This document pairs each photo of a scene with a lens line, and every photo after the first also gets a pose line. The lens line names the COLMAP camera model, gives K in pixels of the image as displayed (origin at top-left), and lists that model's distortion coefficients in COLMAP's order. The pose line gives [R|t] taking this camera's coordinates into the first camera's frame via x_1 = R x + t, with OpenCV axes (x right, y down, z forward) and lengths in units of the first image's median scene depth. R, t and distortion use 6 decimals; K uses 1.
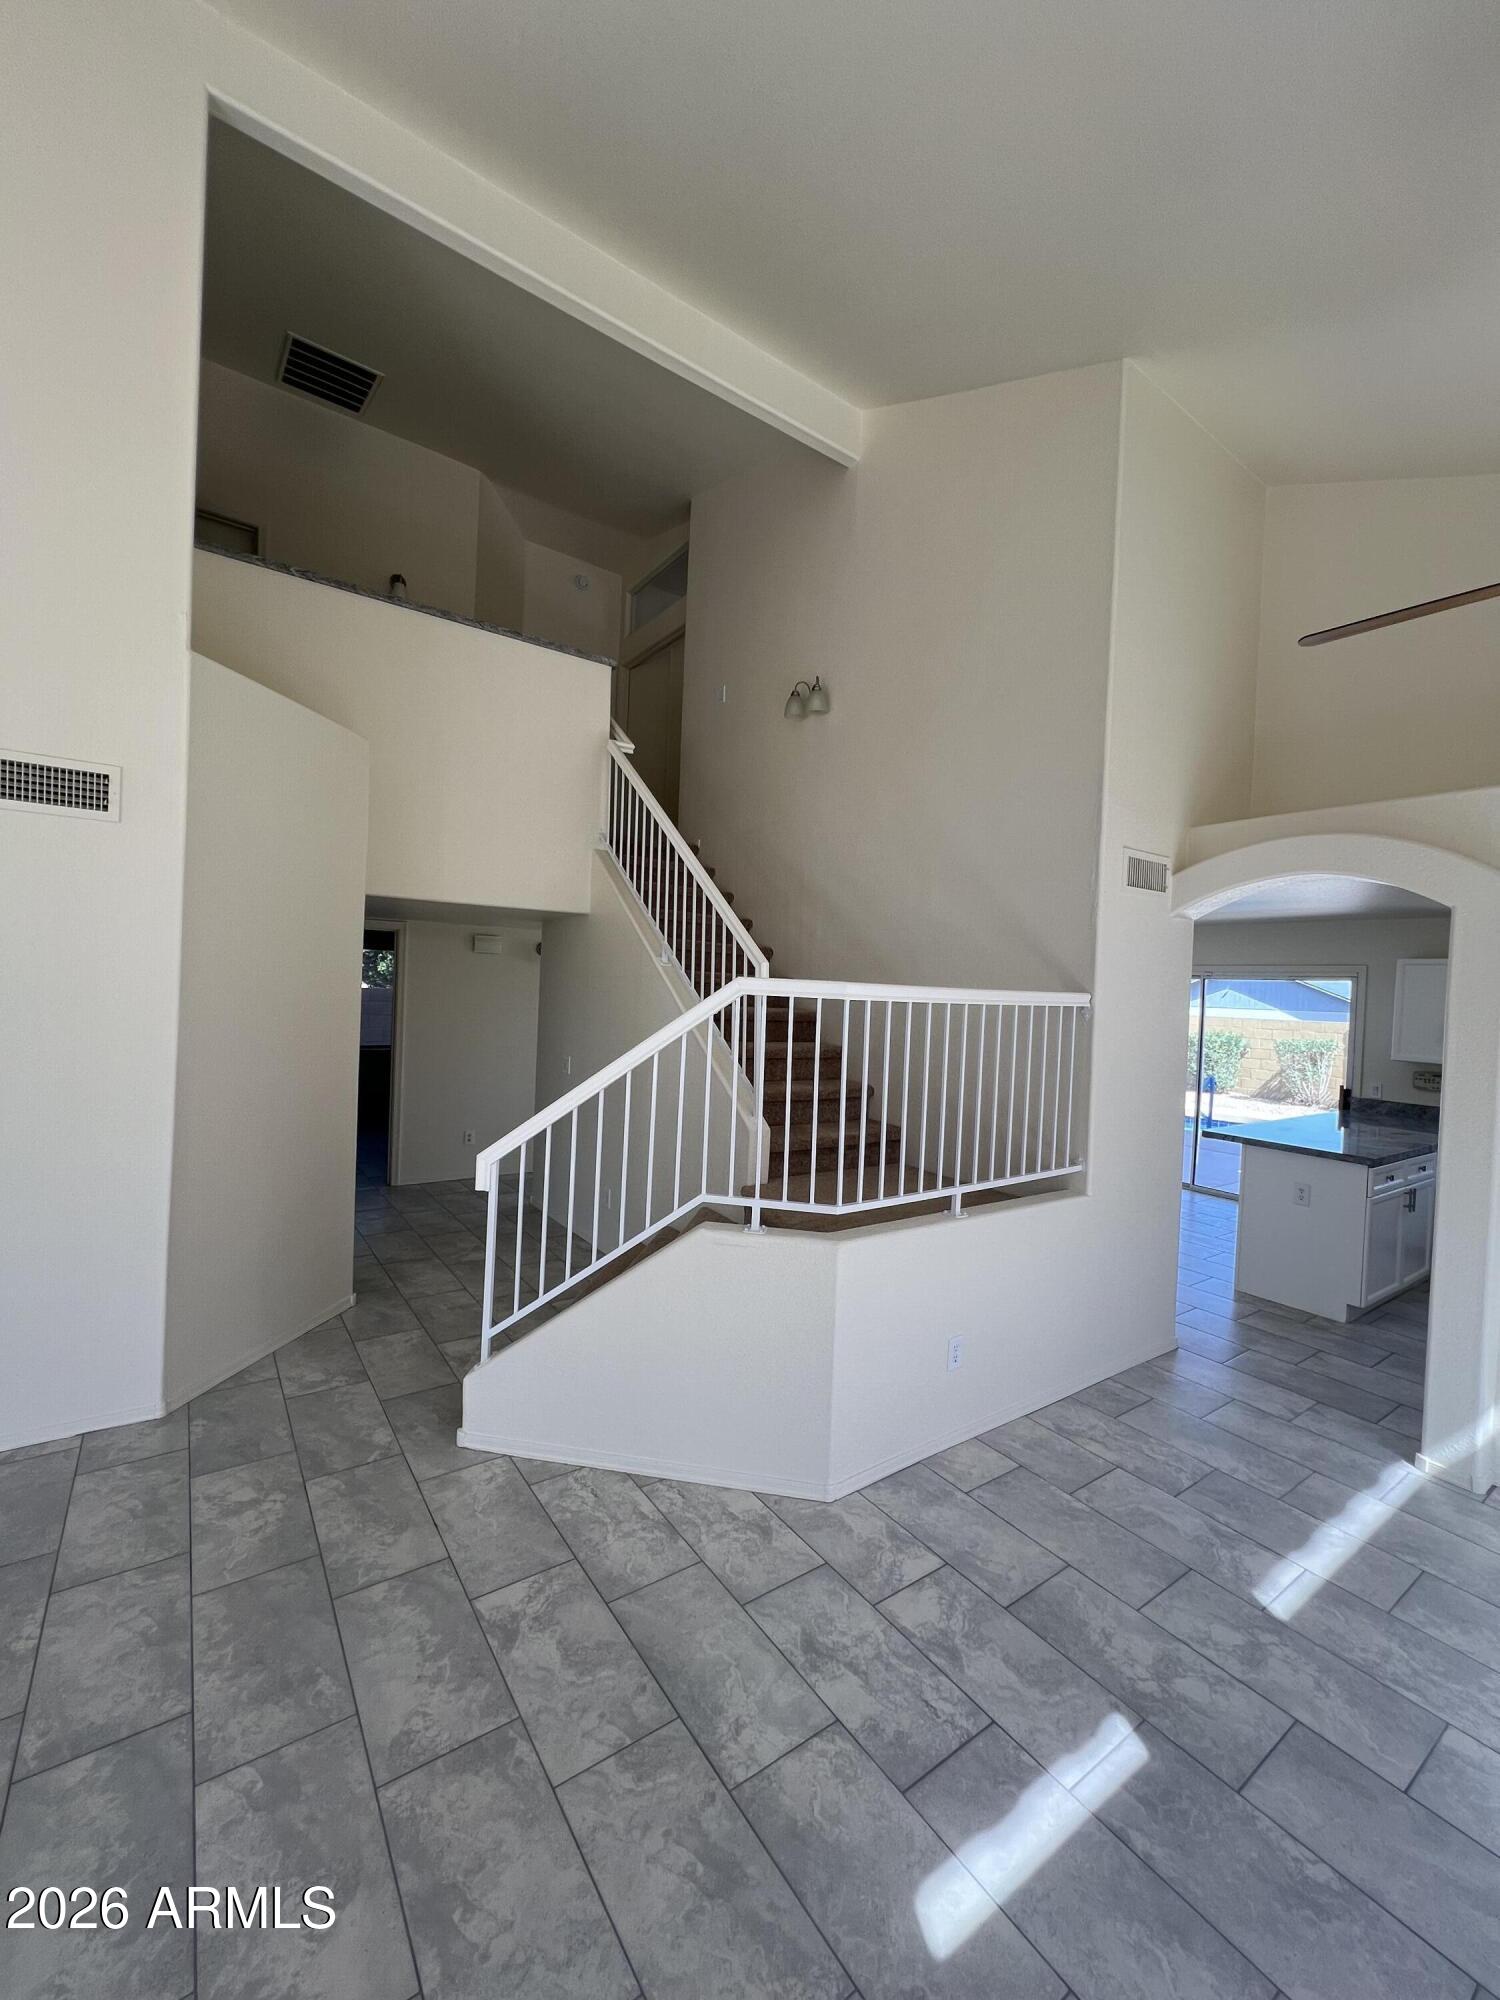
lens RADIAL K [[799.6, 0, 750.0], [0, 799.6, 1000.0], [0, 0, 1]] dist [-0.001171, 0.000125]
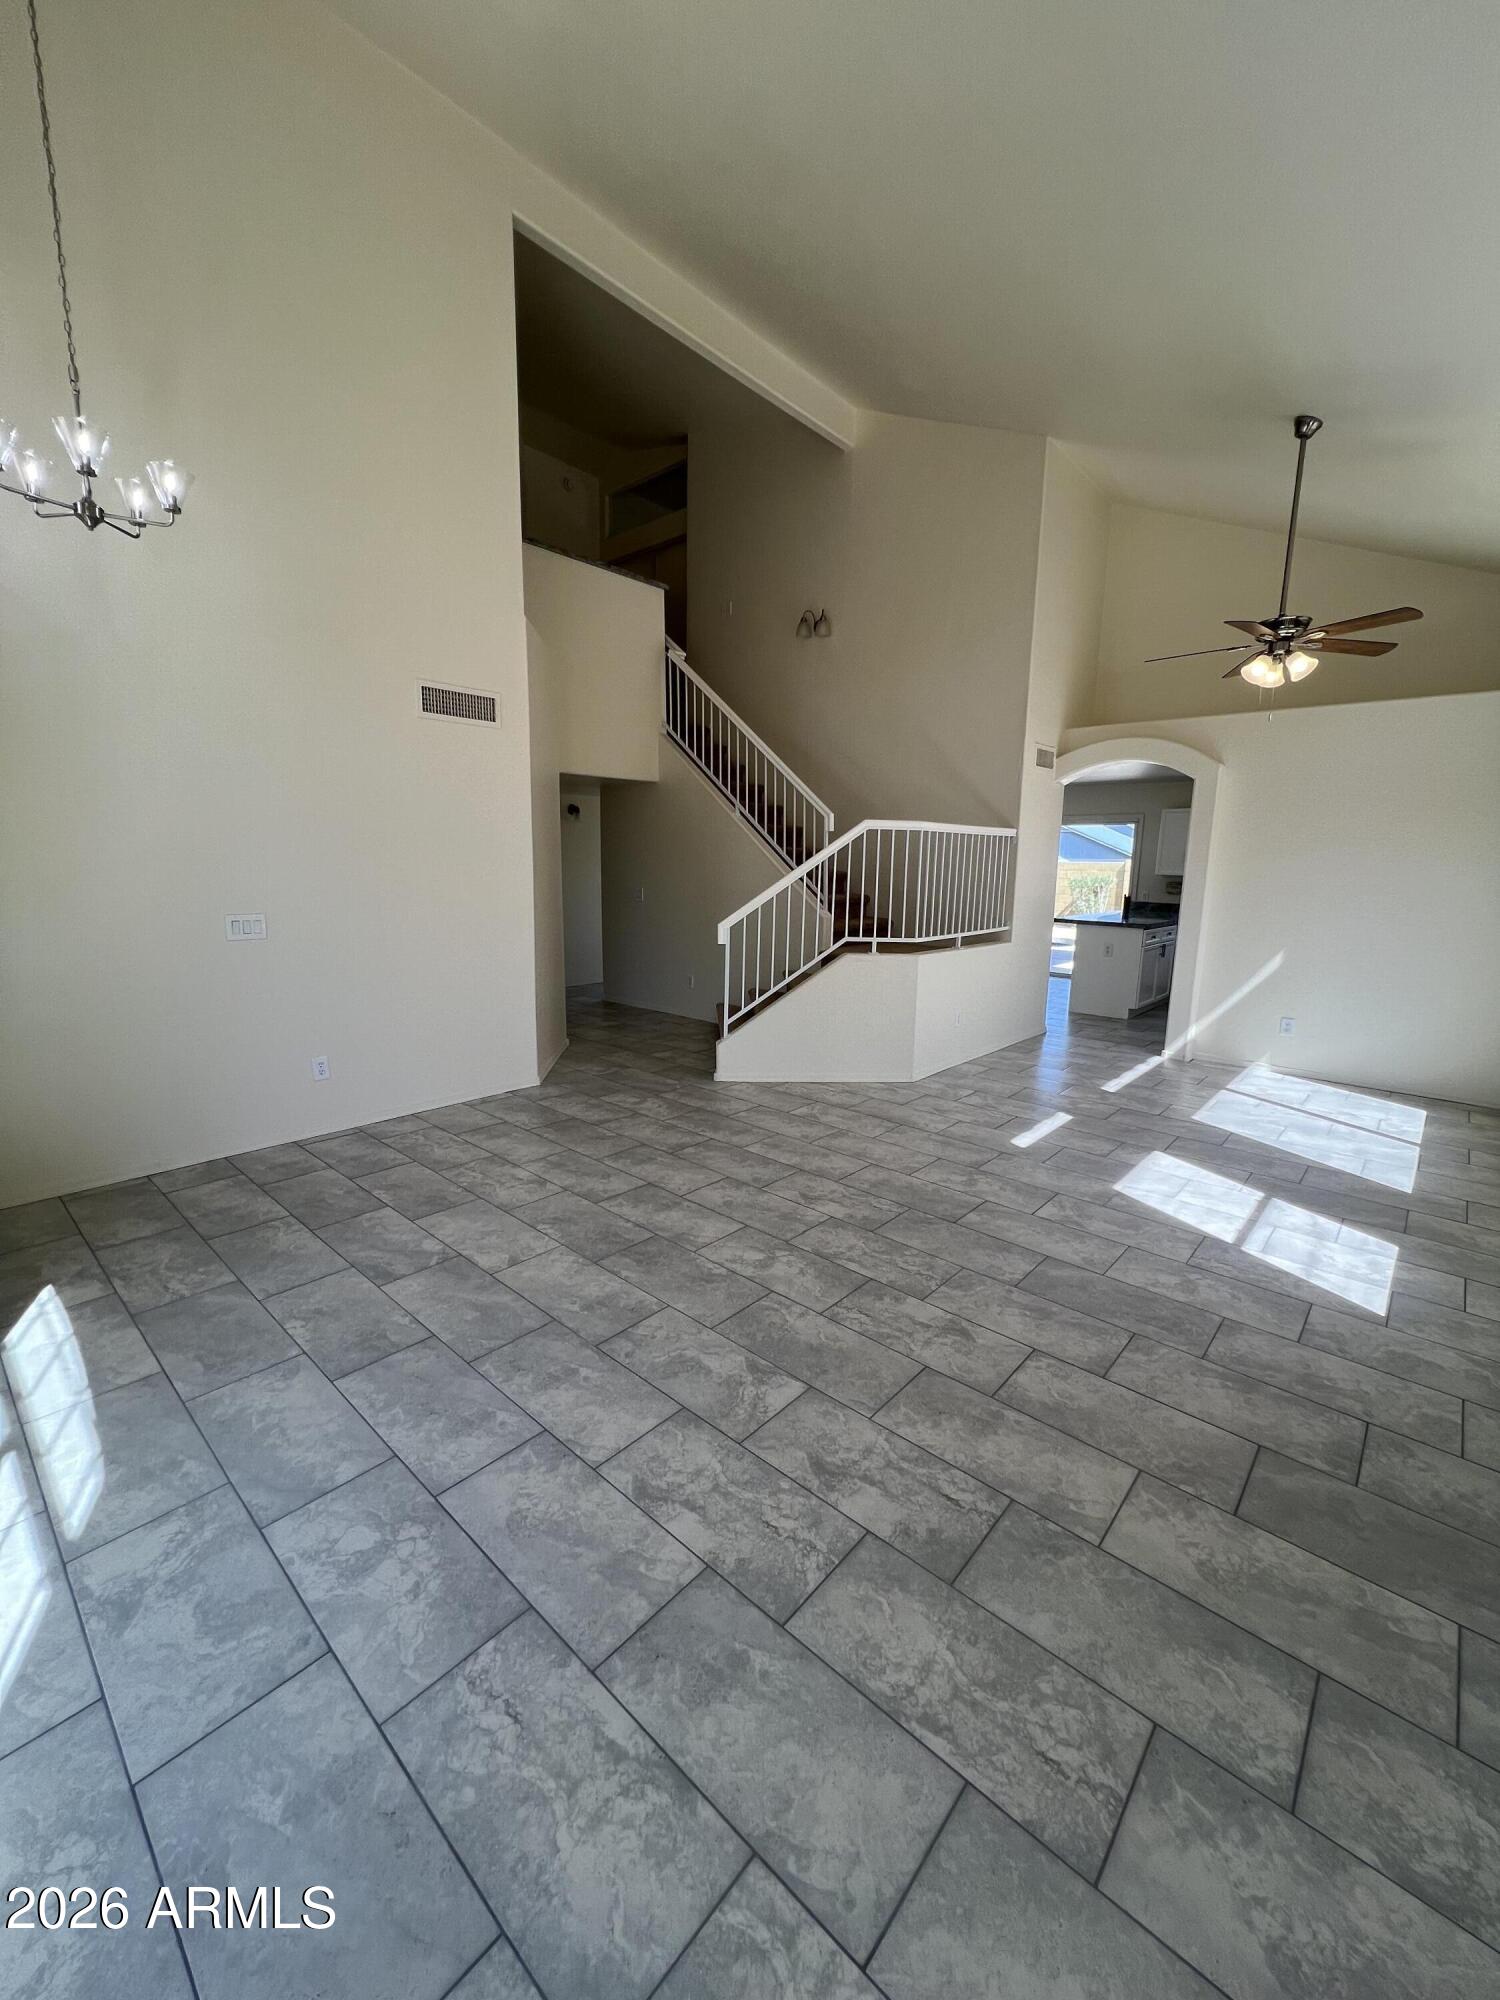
lens RADIAL K [[797.9, 0, 752.8], [0, 797.9, 996.8], [0, 0, 1]] dist [0.001380, -0.000108]
pose [[0.974038, -0.063306, 0.217354, -0.689247], [0.026787, 0.985590, 0.167017, 0.060030], [-0.224795, -0.156859, 0.961698, -0.785215]]
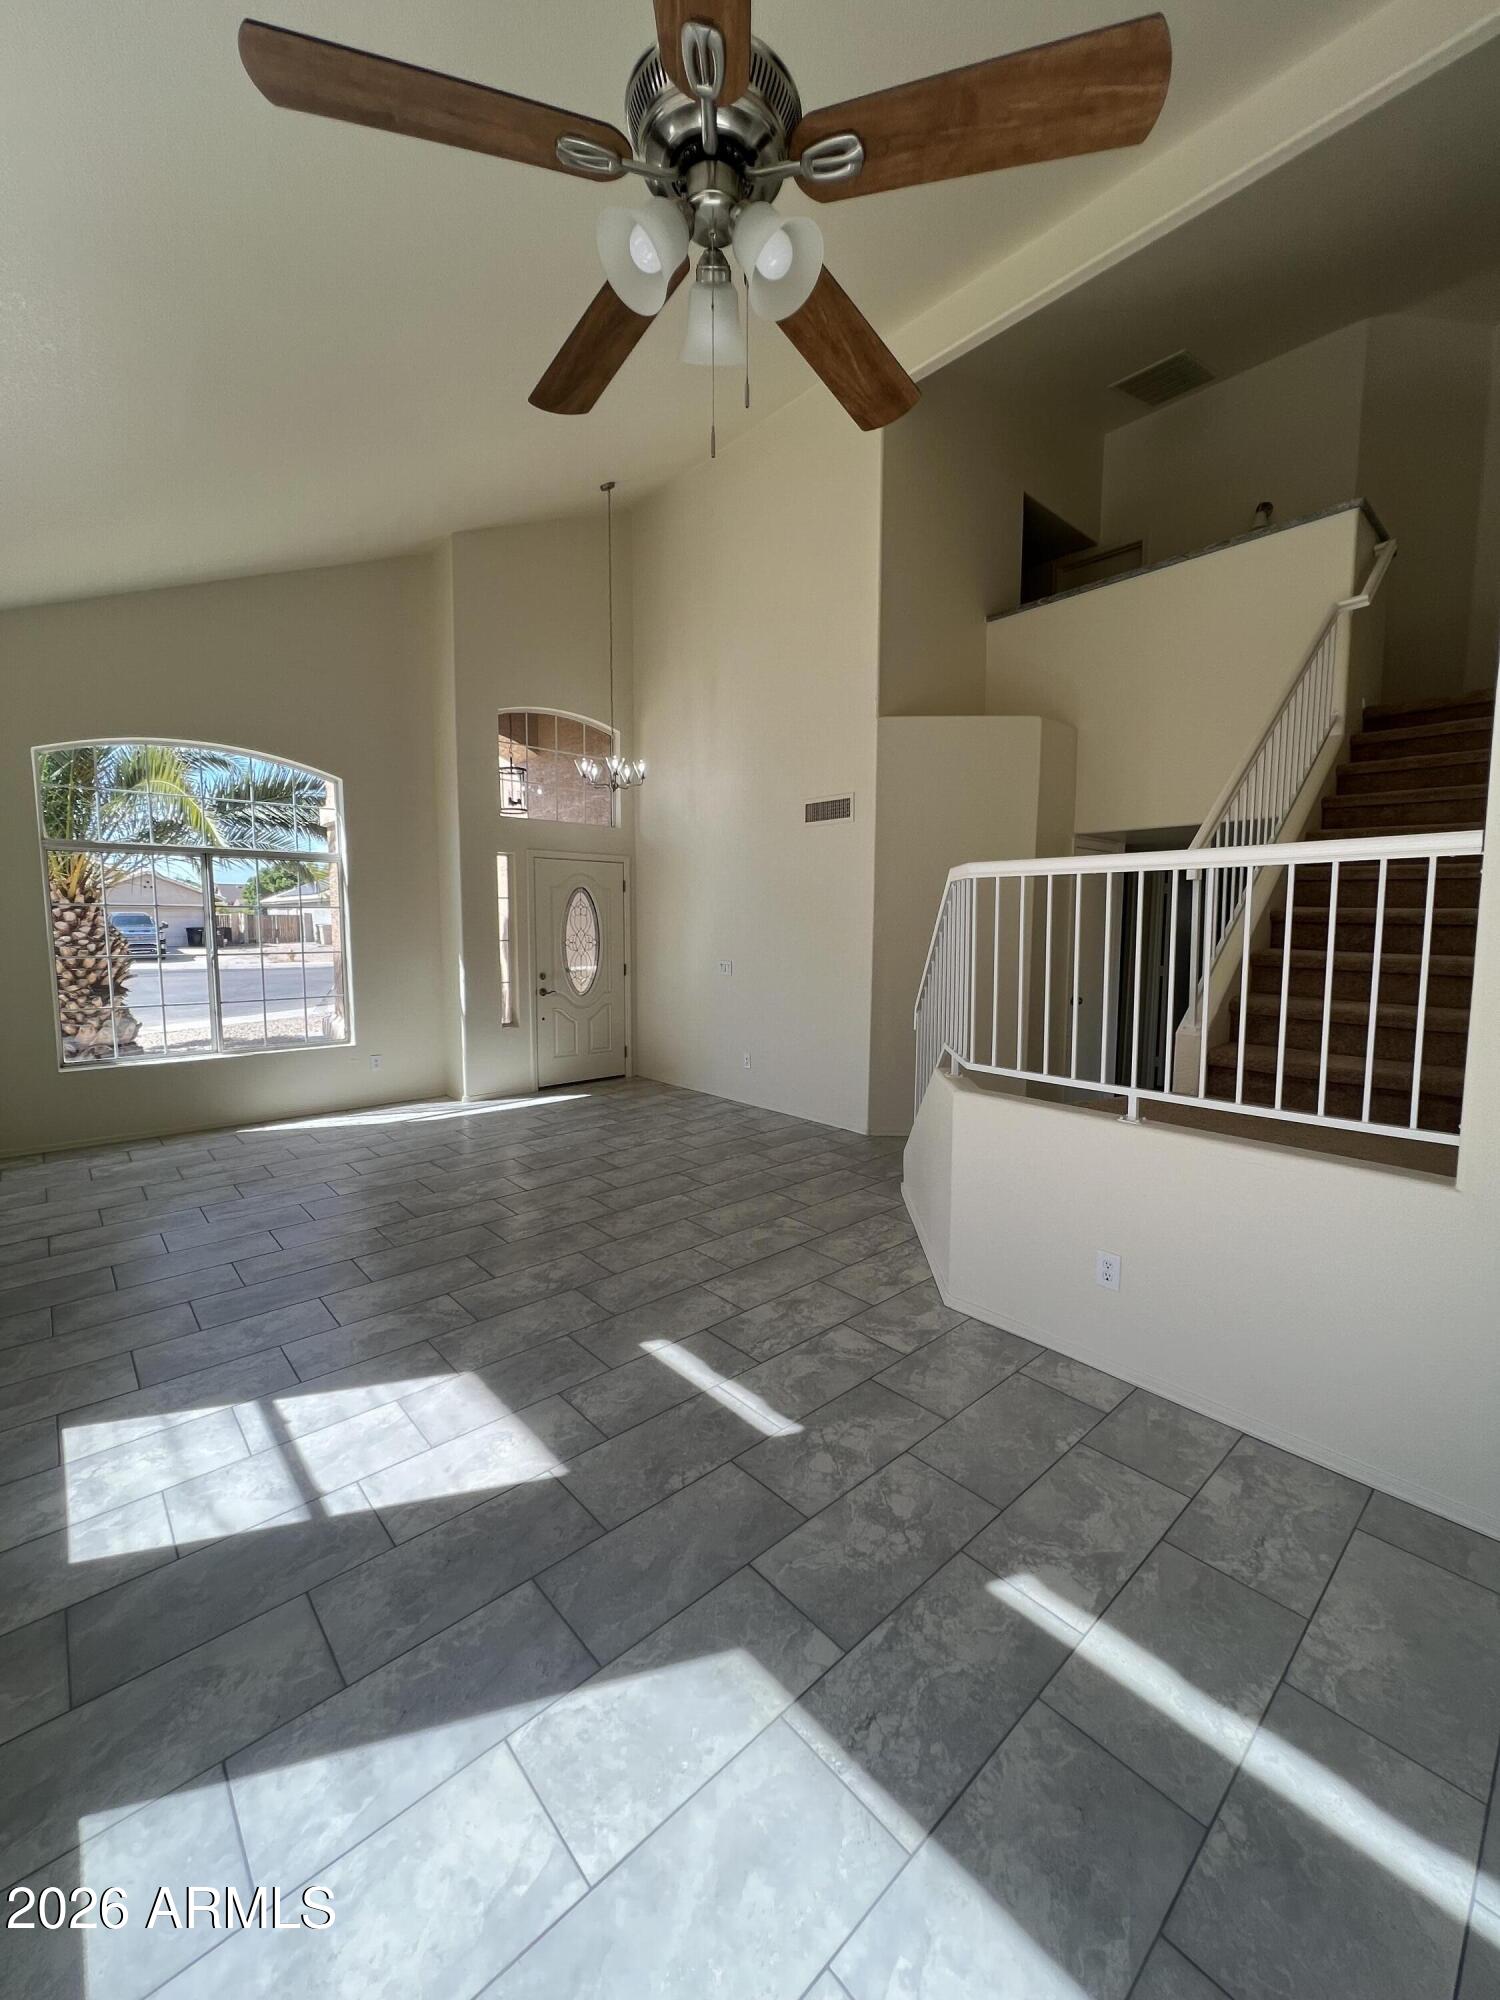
lens RADIAL K [[797.9, 0, 752.8], [0, 797.9, 996.8], [0, 0, 1]] dist [0.001380, -0.000108]
pose [[0.115296, 0.053395, -0.991895, 1.149710], [-0.013023, 0.998550, 0.052240, 0.105962], [0.993246, 0.006894, 0.115824, 0.543743]]
